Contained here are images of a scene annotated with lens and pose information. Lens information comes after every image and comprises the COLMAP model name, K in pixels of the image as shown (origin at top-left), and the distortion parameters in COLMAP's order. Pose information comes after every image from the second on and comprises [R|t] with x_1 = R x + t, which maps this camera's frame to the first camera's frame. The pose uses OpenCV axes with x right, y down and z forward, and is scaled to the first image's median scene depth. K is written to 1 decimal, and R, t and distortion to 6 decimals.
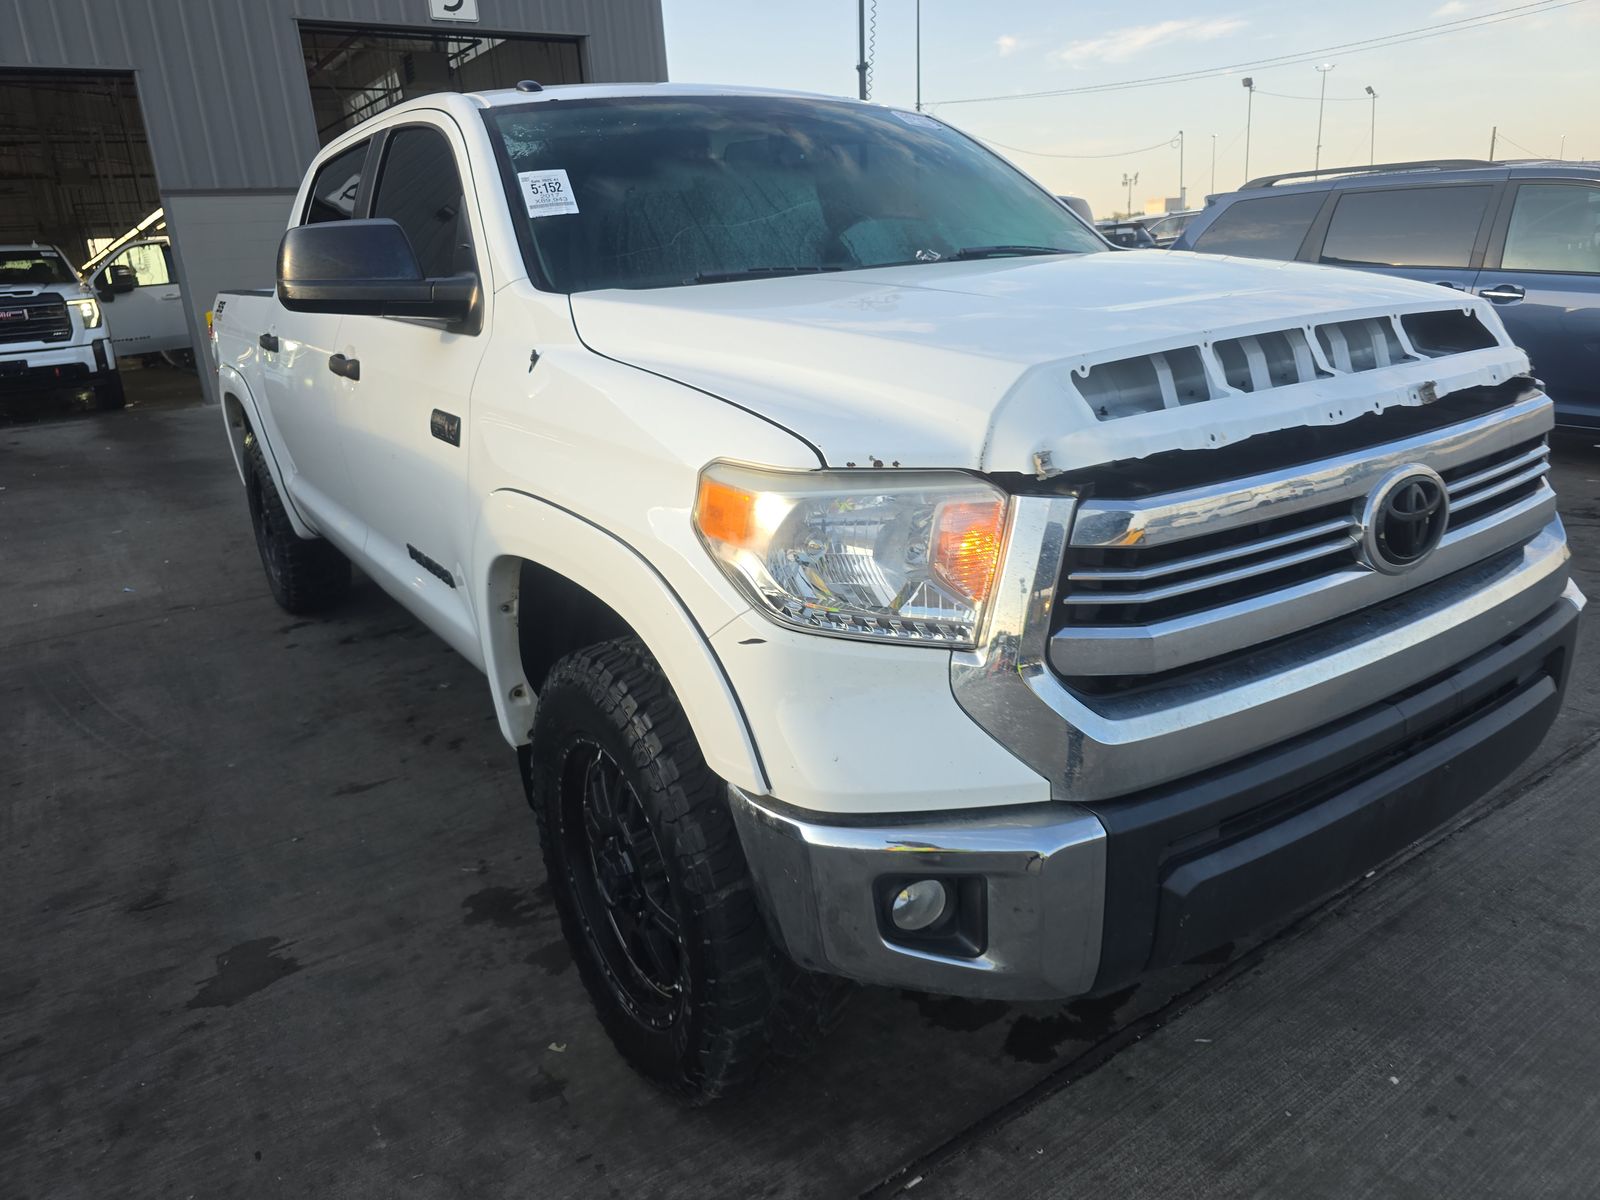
lens RADIAL K [[1086.3, 0, 794.6], [0, 1086.3, 605.0], [0, 0, 1]] dist [0.044032, -0.035797]
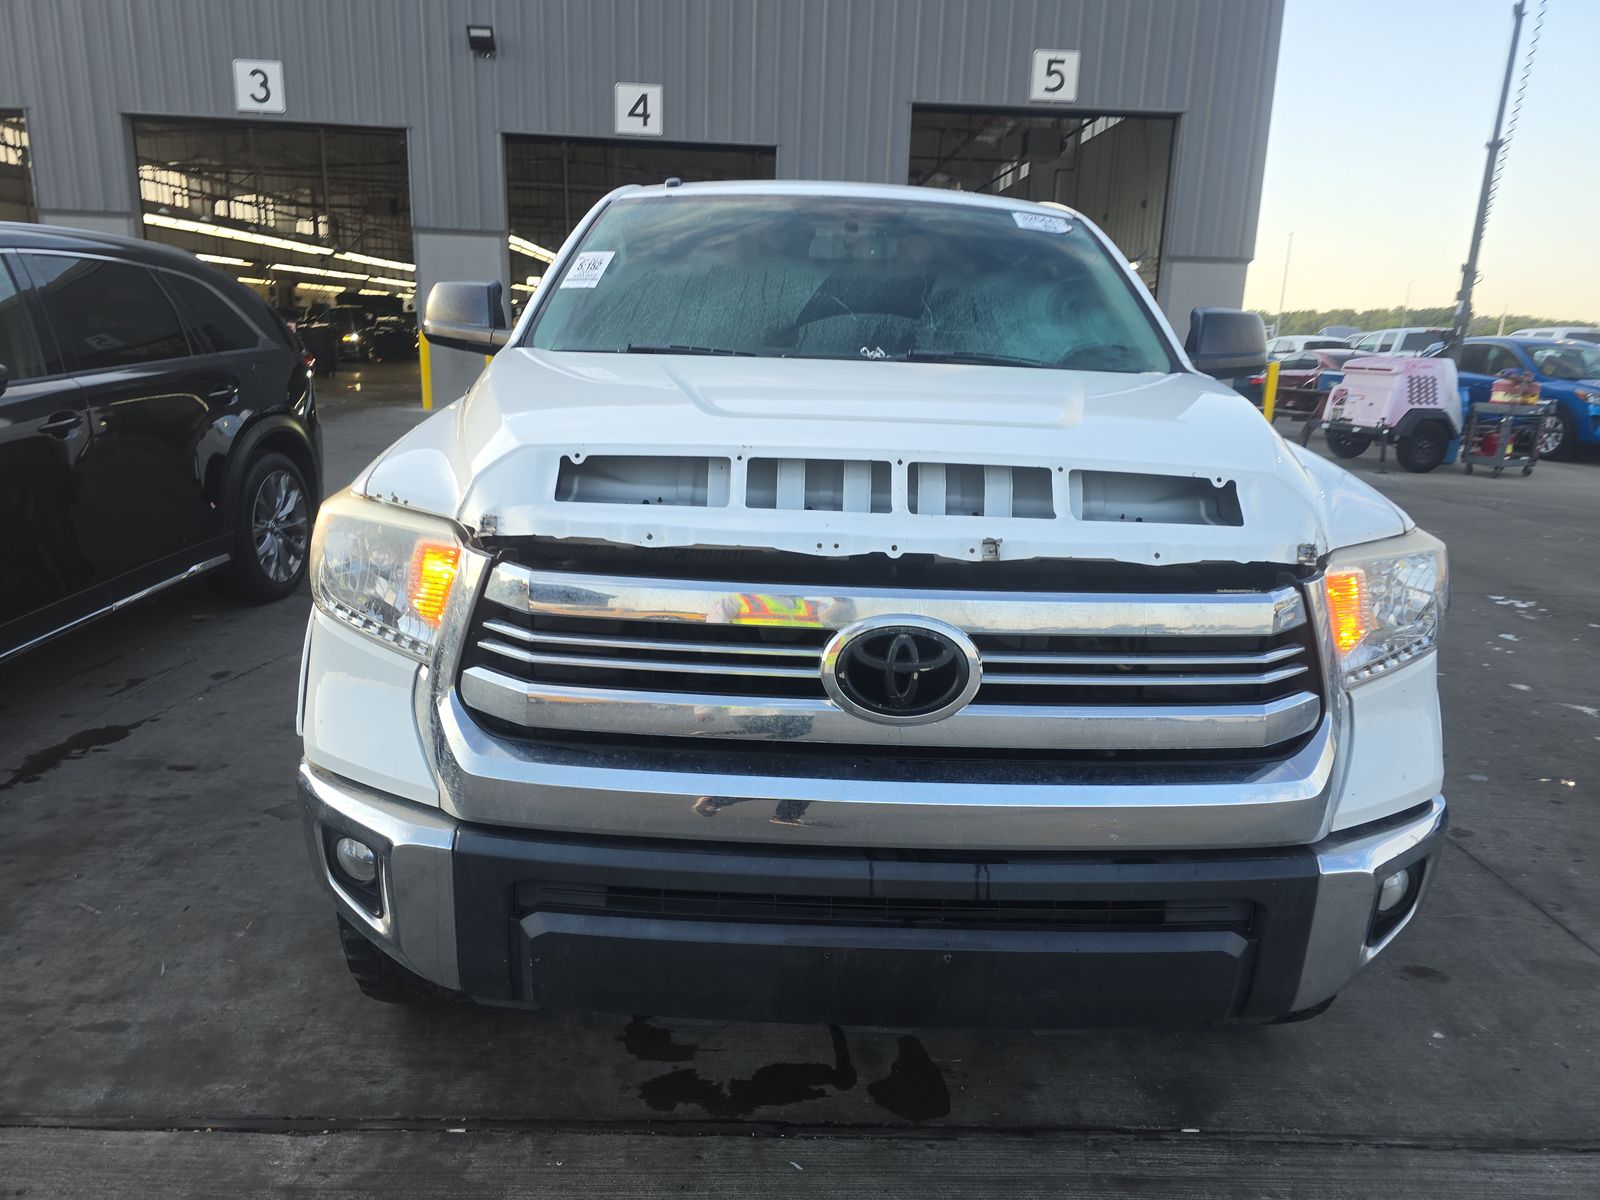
lens RADIAL K [[1086.3, 0, 800.9], [0, 1086.3, 591.8], [0, 0, 1]] dist [0.044032, -0.035797]
pose [[0.831824, 0.220329, -0.509435, 0.850964], [-0.250609, 0.968042, 0.009472, -0.117462], [0.495241, 0.119789, 0.860457, 0.119441]]
